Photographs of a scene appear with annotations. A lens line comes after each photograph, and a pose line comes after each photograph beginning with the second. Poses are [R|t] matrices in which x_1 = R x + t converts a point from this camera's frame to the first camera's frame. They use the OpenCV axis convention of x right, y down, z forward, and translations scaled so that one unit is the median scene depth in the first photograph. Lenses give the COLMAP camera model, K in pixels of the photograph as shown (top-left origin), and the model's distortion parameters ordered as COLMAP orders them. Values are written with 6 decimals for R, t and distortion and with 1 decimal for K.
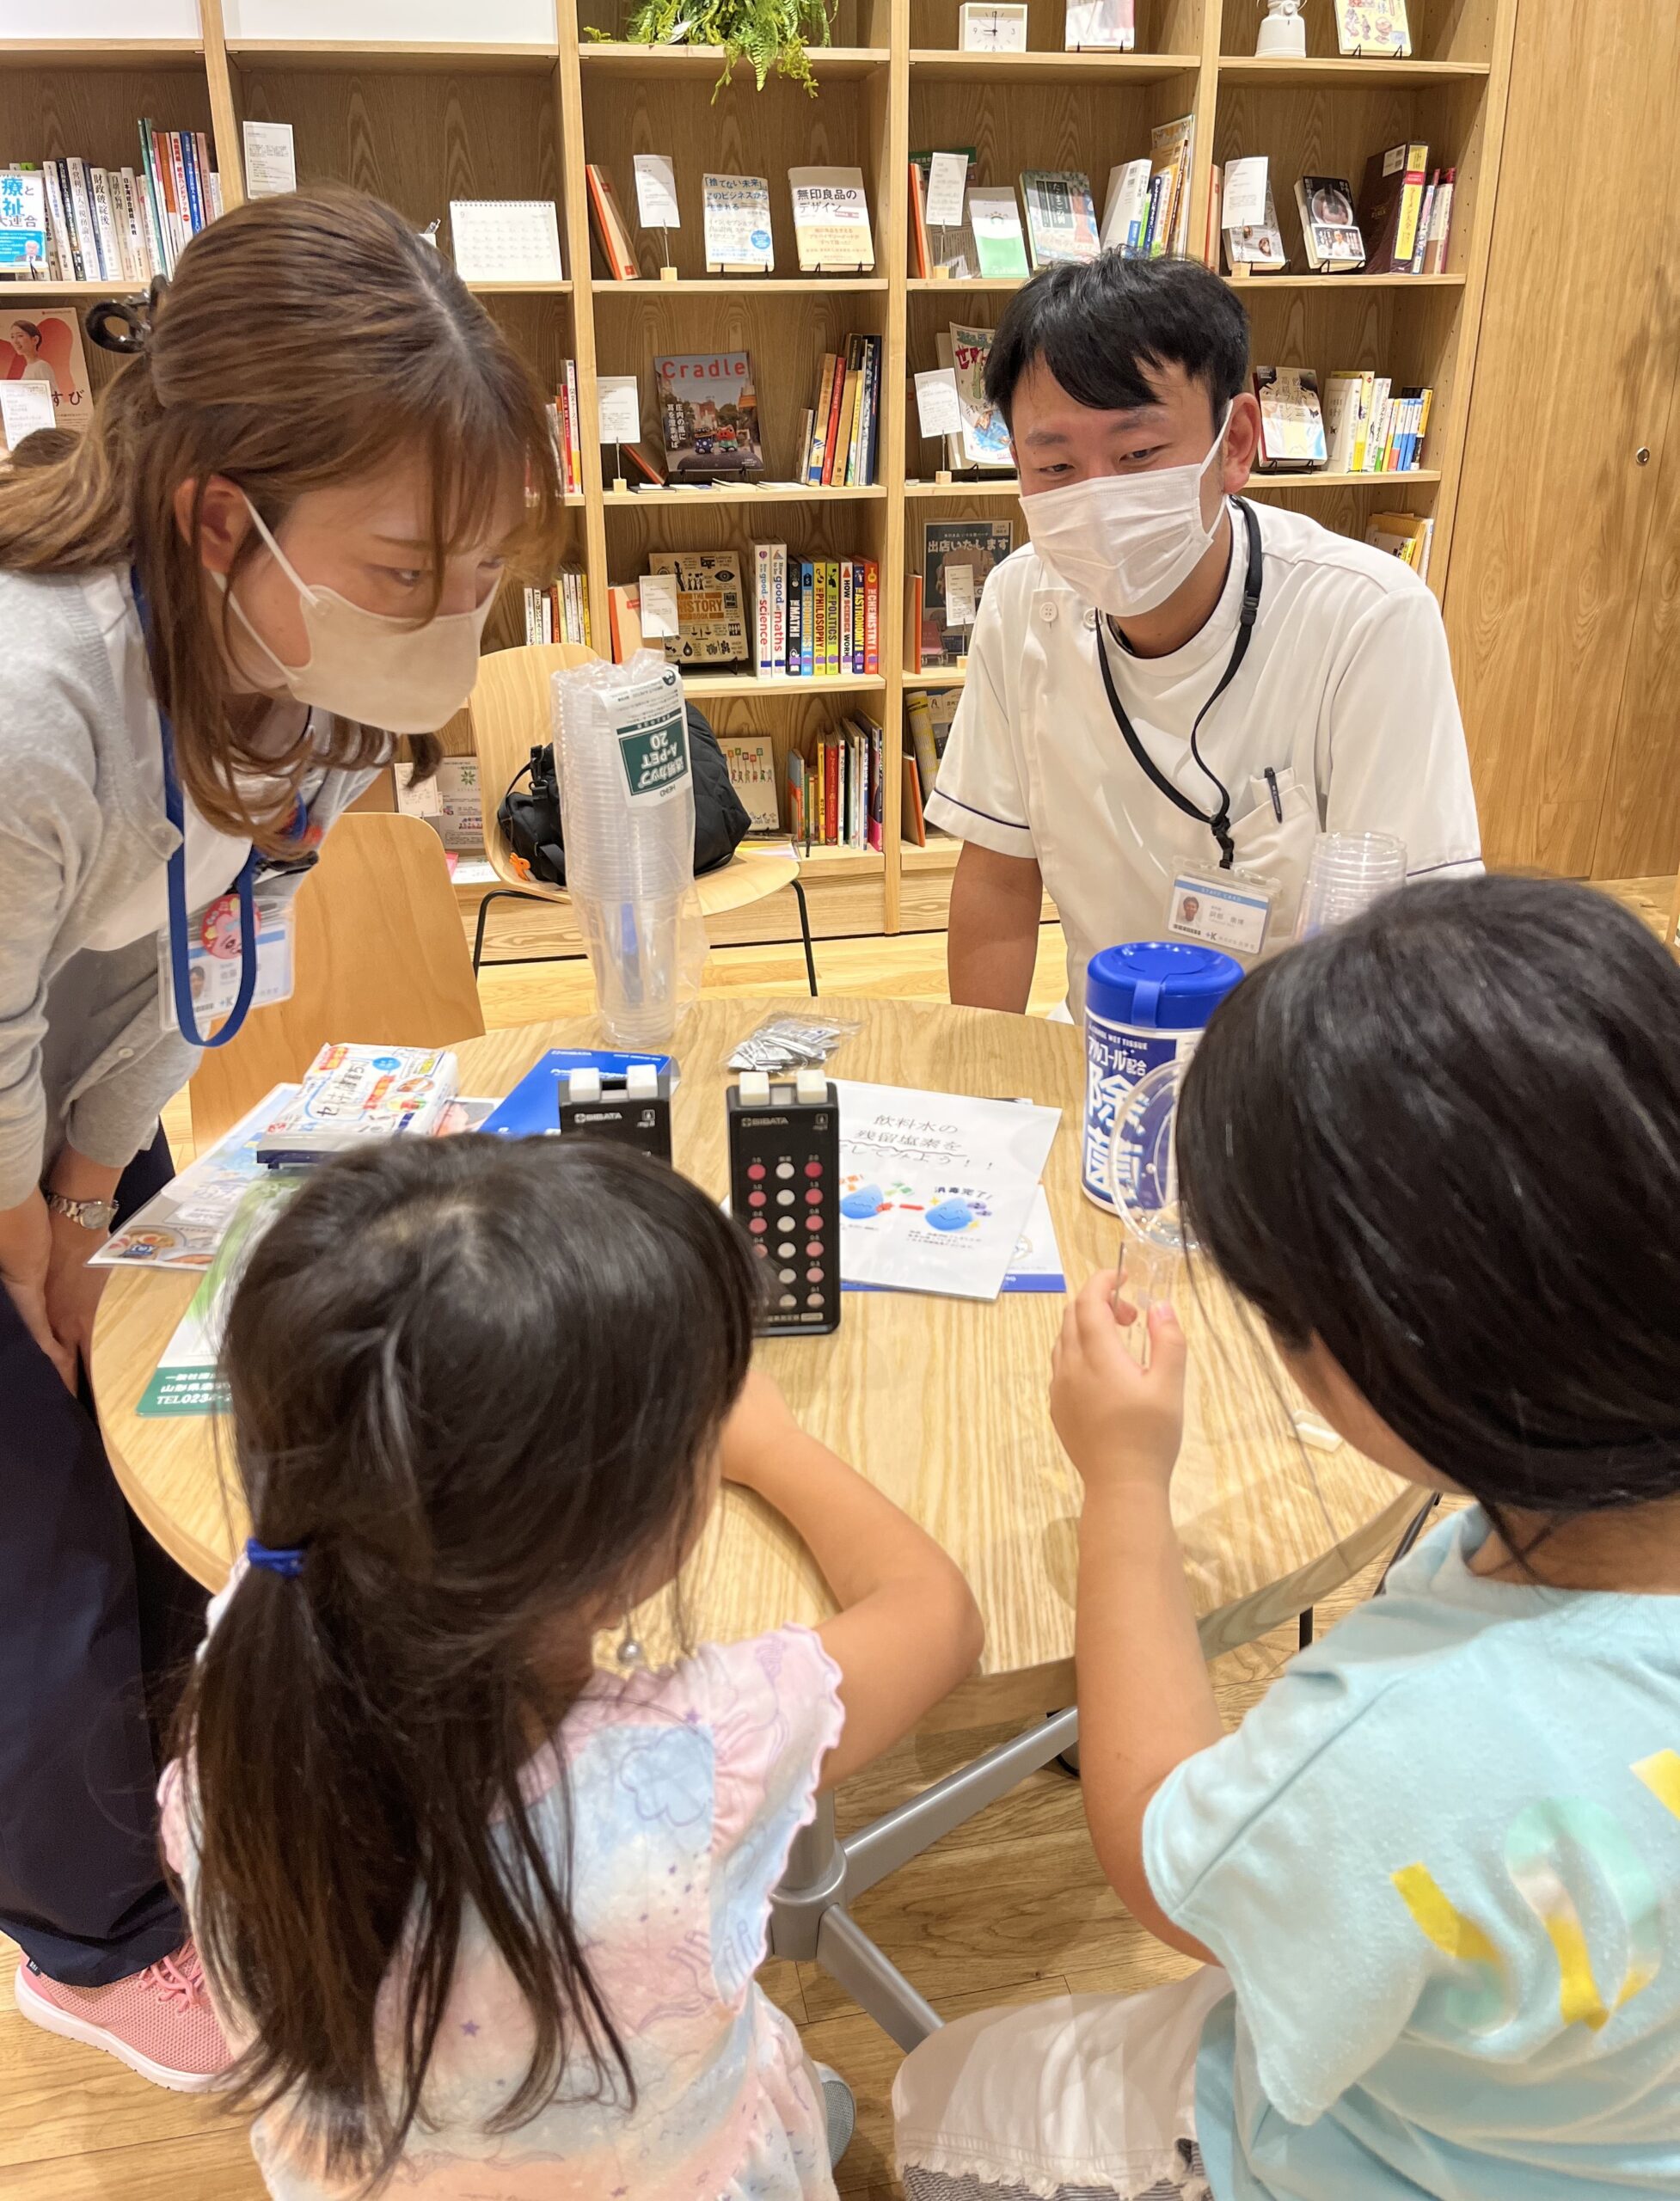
lens RADIAL K [[1746.3, 0, 805.4], [0, 1746.3, 1057.1], [0, 0, 1]] dist [0.038614, -0.031313]
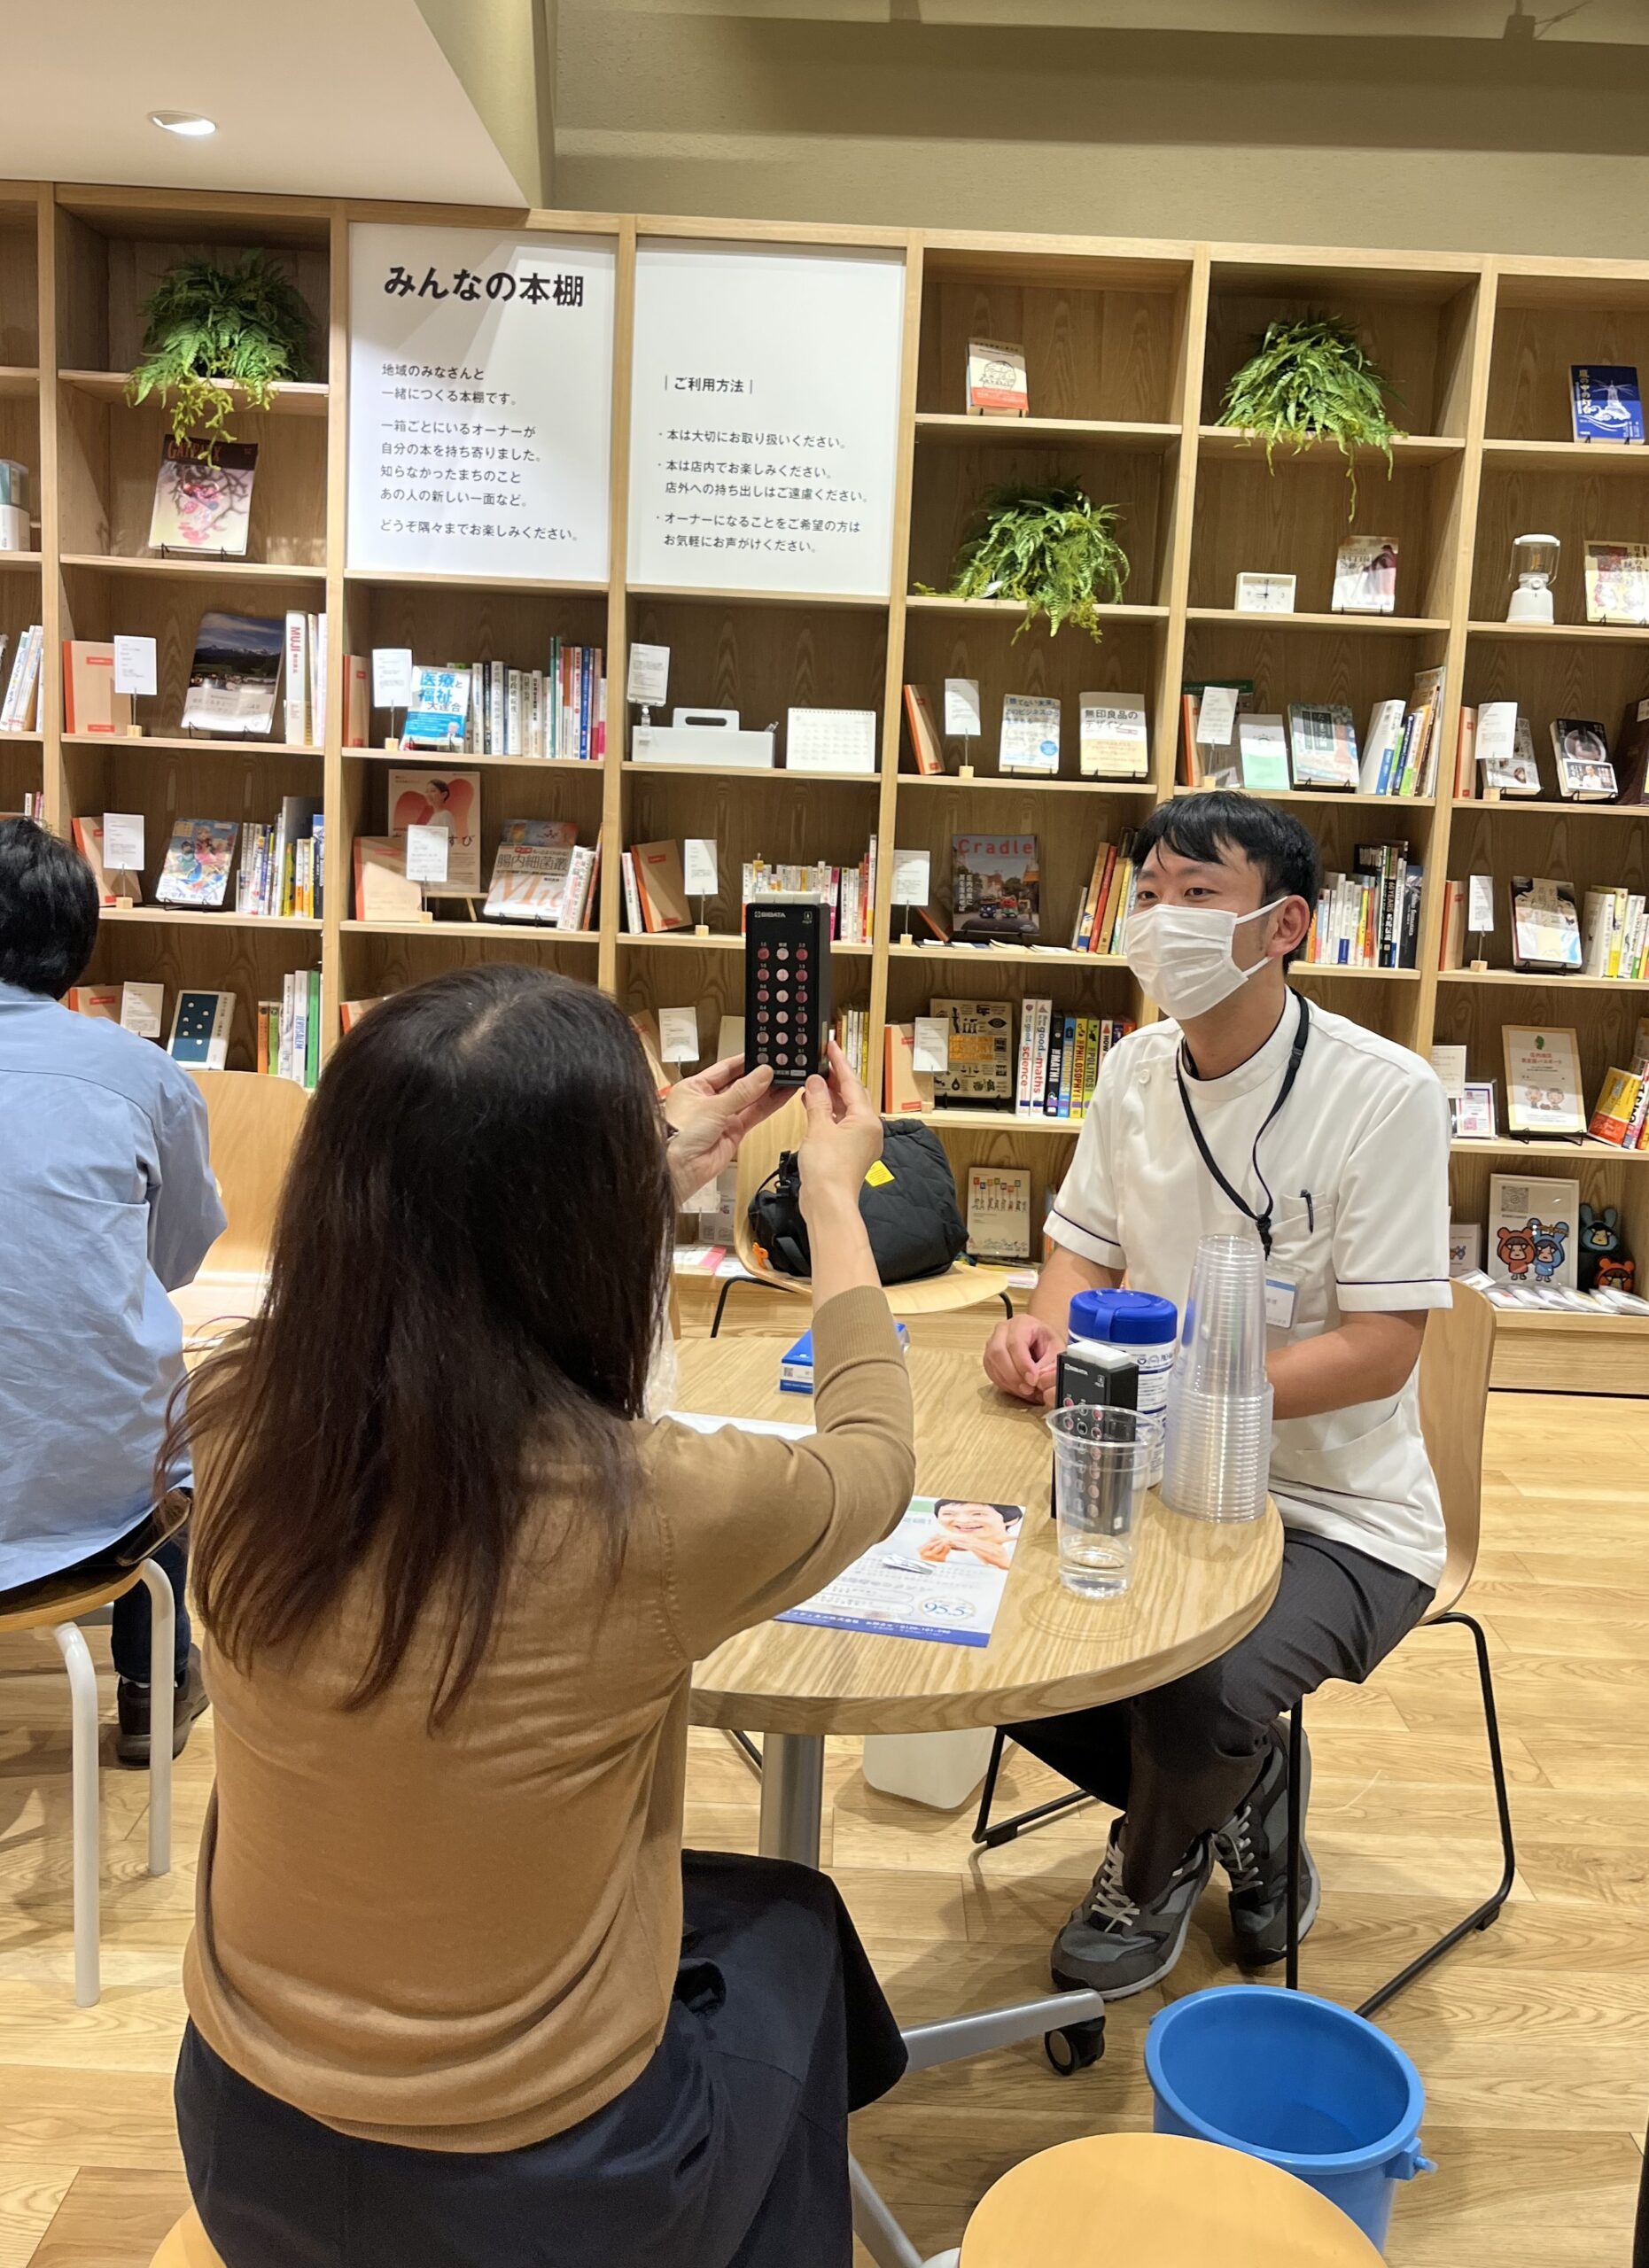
lens RADIAL K [[1925.7, 0, 842.4], [0, 1925.7, 1017.8], [0, 0, 1]] dist [0.113977, -0.313569]
pose [[0.979246, 0.079170, -0.186575, 0.088591], [-0.125693, 0.959368, -0.252615, 0.041746], [0.158994, 0.270823, 0.949408, -0.172910]]
